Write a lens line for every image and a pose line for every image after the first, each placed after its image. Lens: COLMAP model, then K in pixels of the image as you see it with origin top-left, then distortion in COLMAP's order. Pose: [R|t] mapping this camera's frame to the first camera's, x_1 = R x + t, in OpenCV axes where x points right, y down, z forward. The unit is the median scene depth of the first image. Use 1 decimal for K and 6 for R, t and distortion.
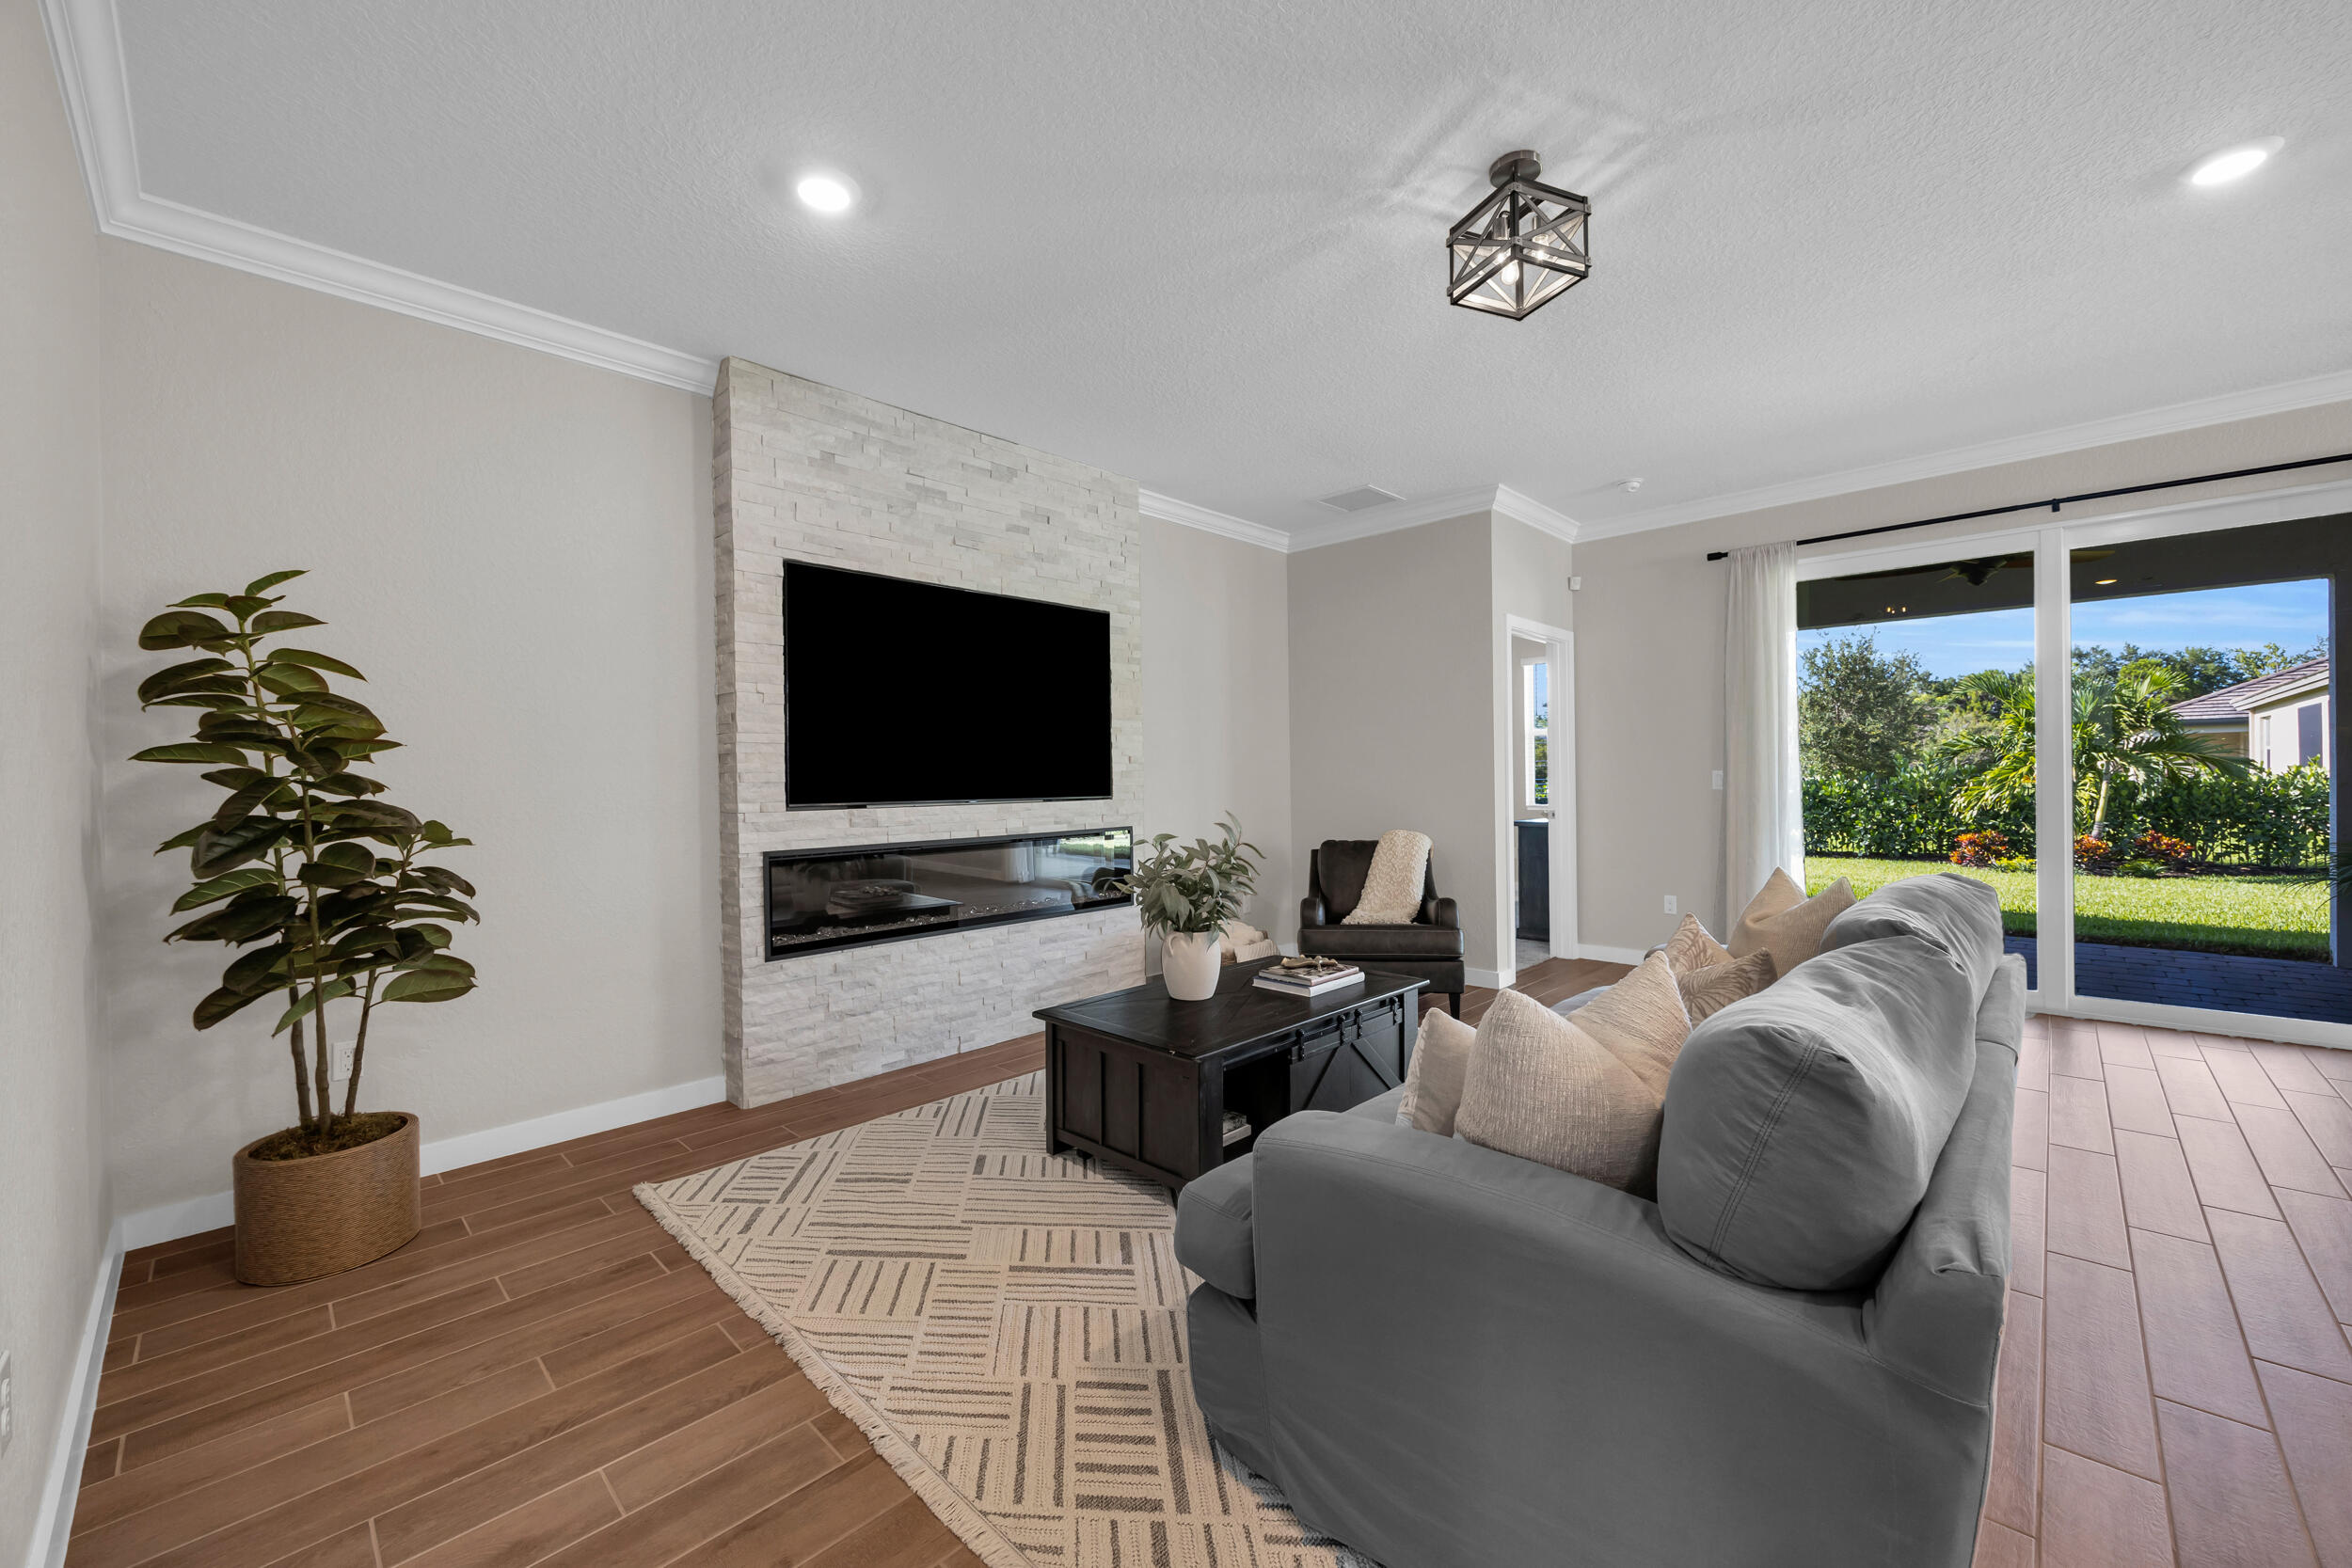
lens RADIAL K [[921.7, 0, 1195.6], [0, 921.7, 783.3], [0, 0, 1]] dist [0.000726, -0.000050]
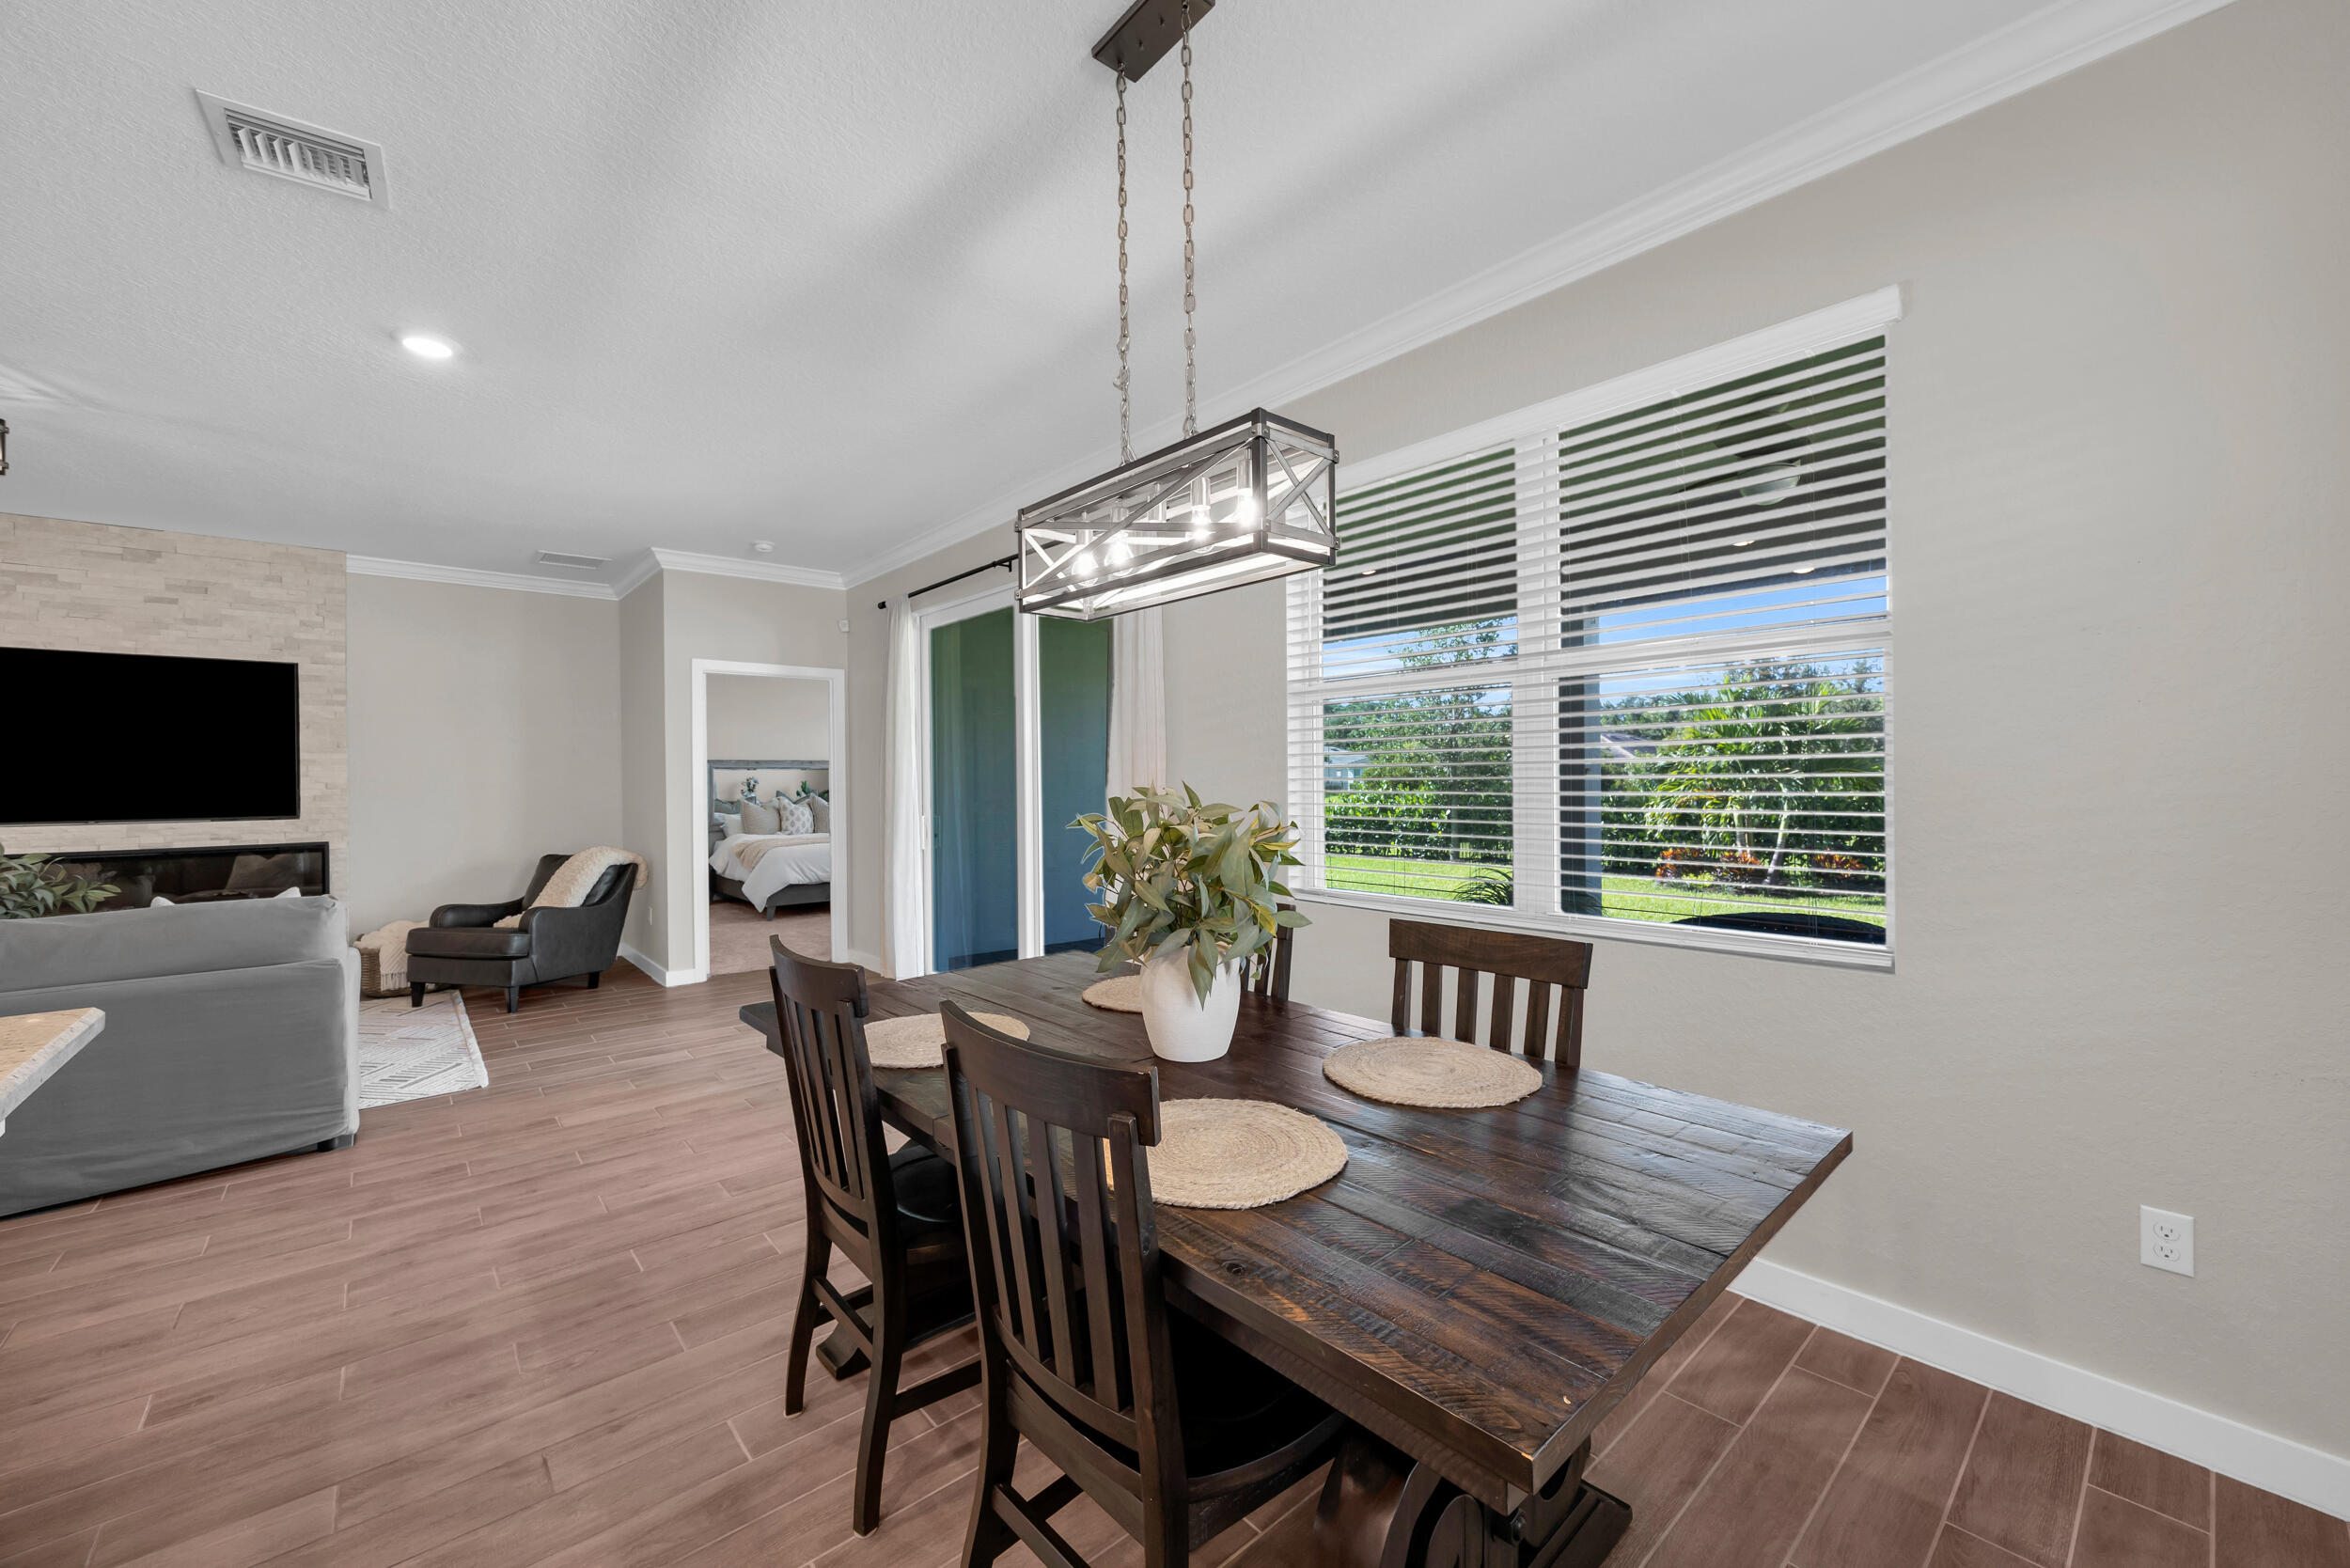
lens RADIAL K [[921.0, 0, 1191.7], [0, 921.0, 781.0], [0, 0, 1]] dist [0.000726, -0.000050]
pose [[0.996597, 0.003449, -0.082359, 1.288726], [-0.003909, 0.999978, -0.005423, -0.033427], [0.082338, 0.005727, 0.996588, -0.111936]]
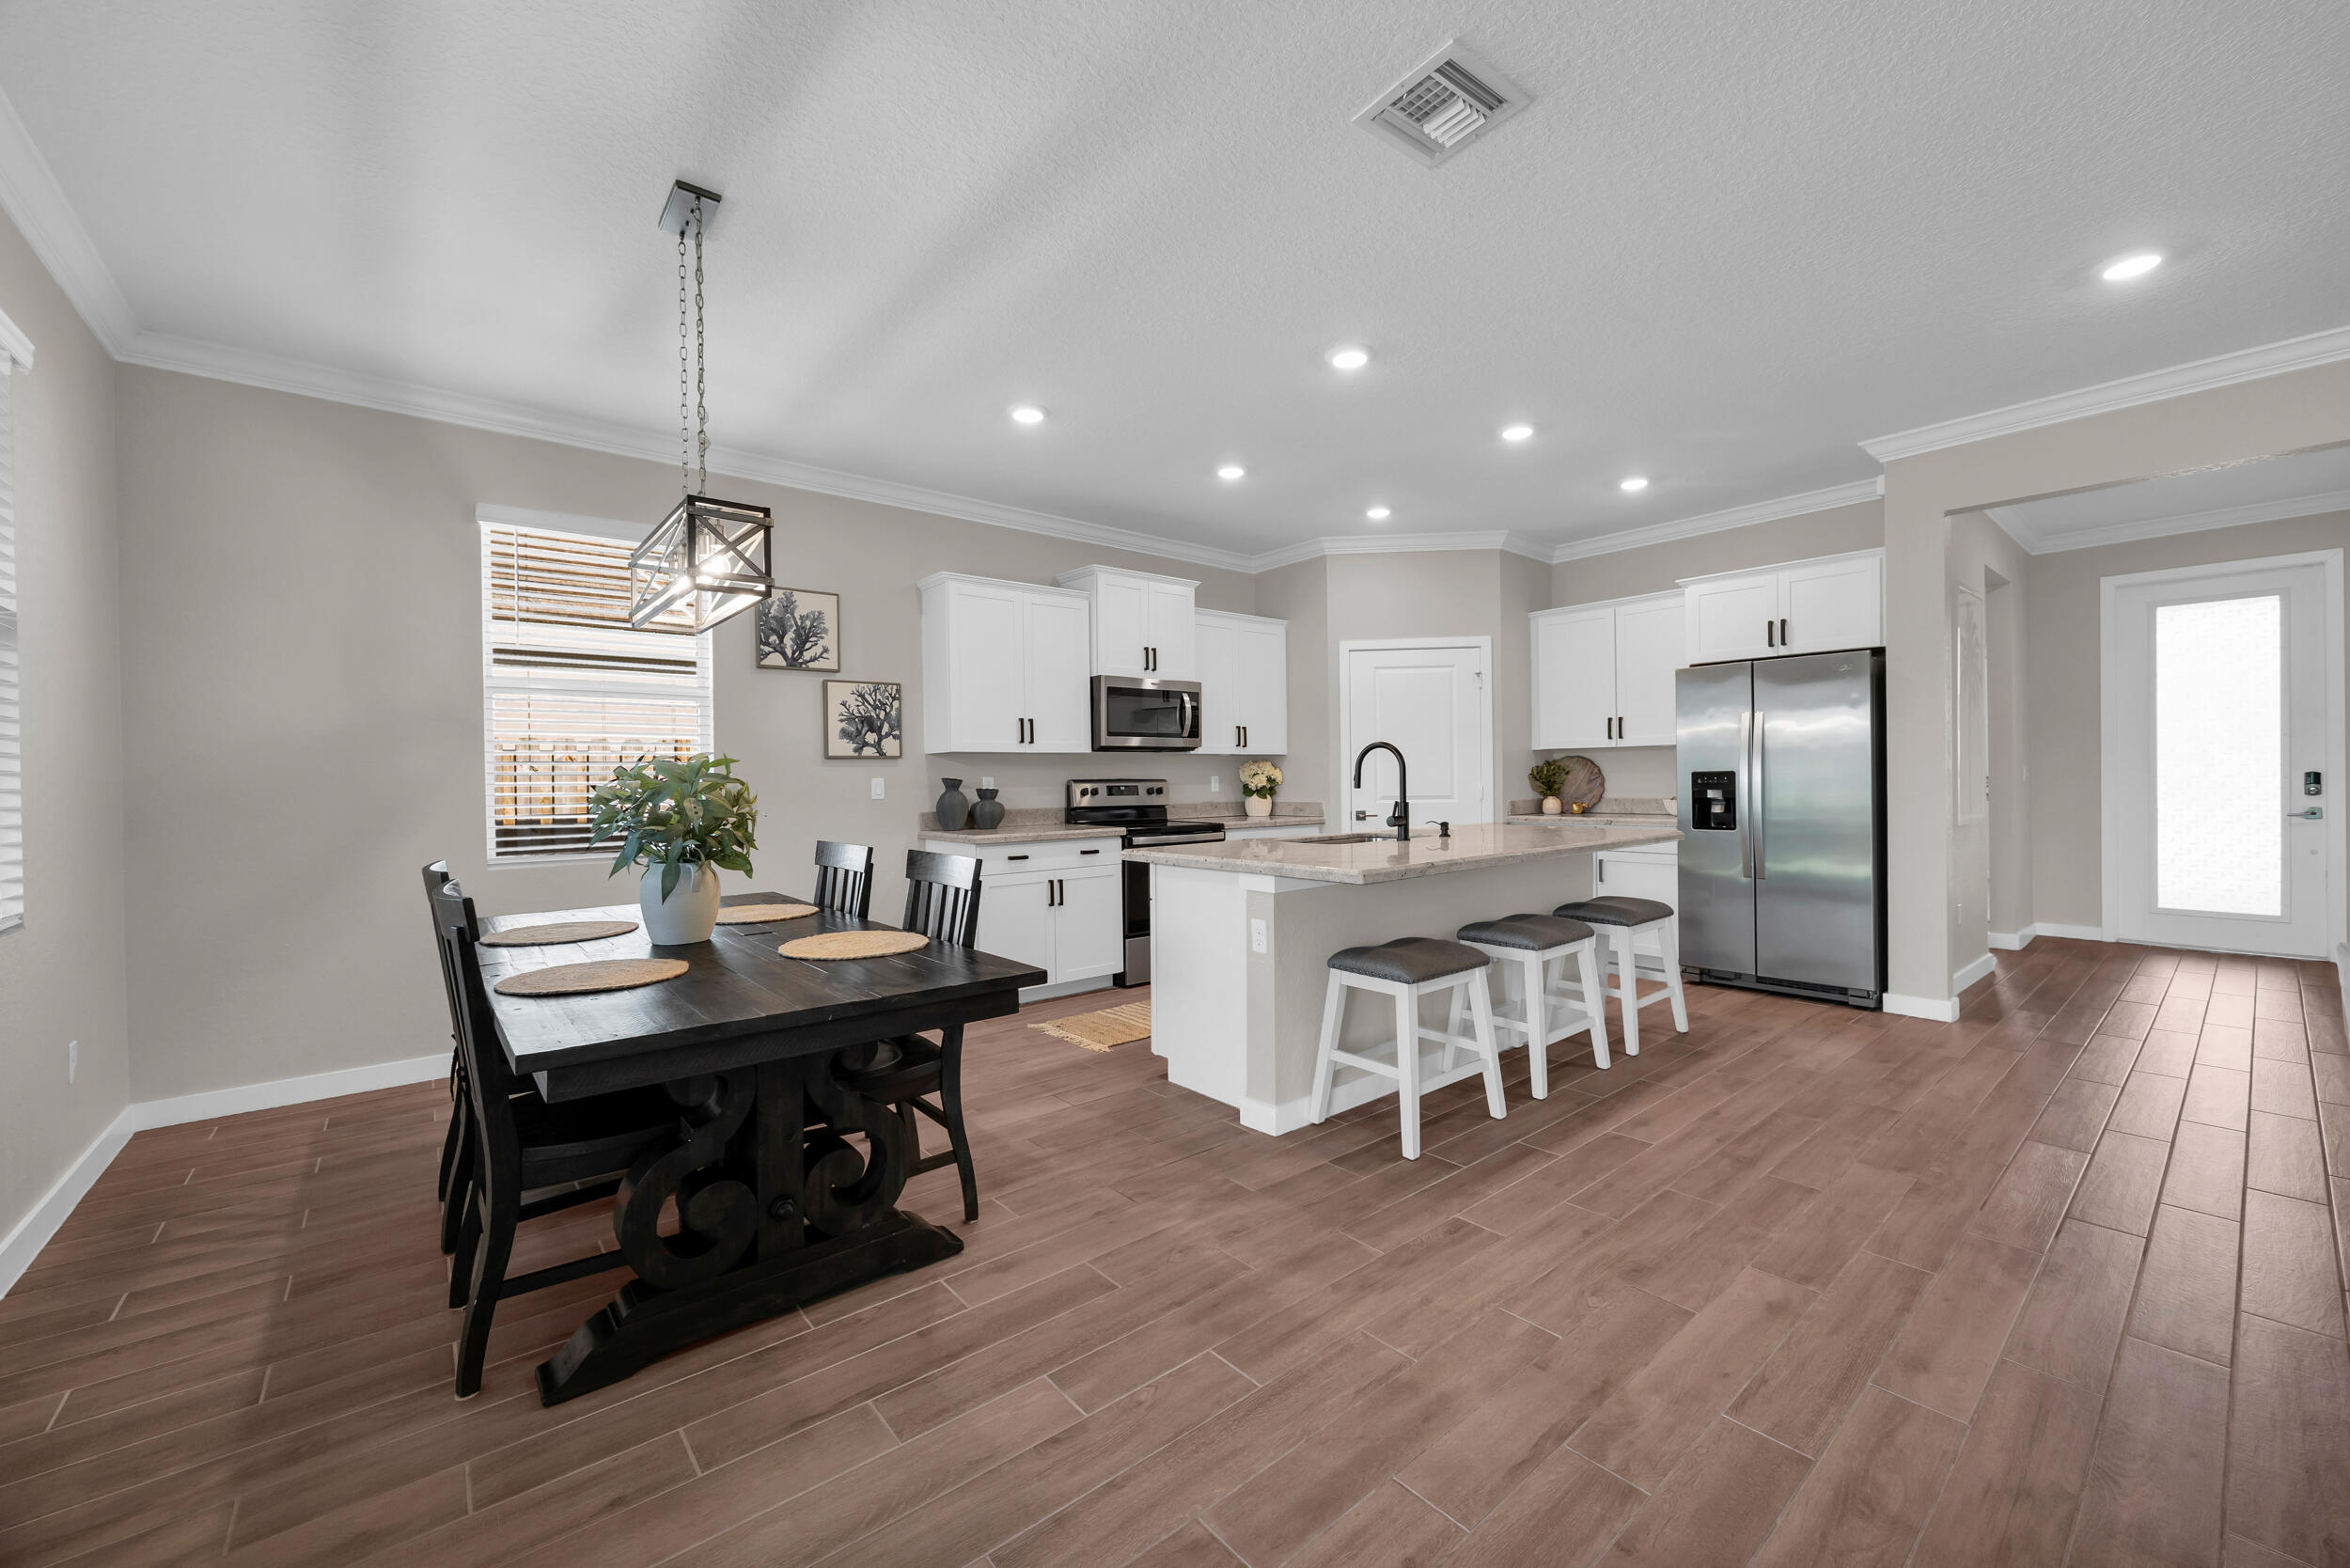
lens RADIAL K [[921.0, 0, 1181.6], [0, 921.0, 779.1], [0, 0, 1]] dist [0.000726, -0.000050]
pose [[-0.993575, 0.024030, 0.110599, 0.851512], [0.024982, 0.999662, 0.007228, -0.011265], [-0.110387, 0.009944, -0.993839, 0.895320]]
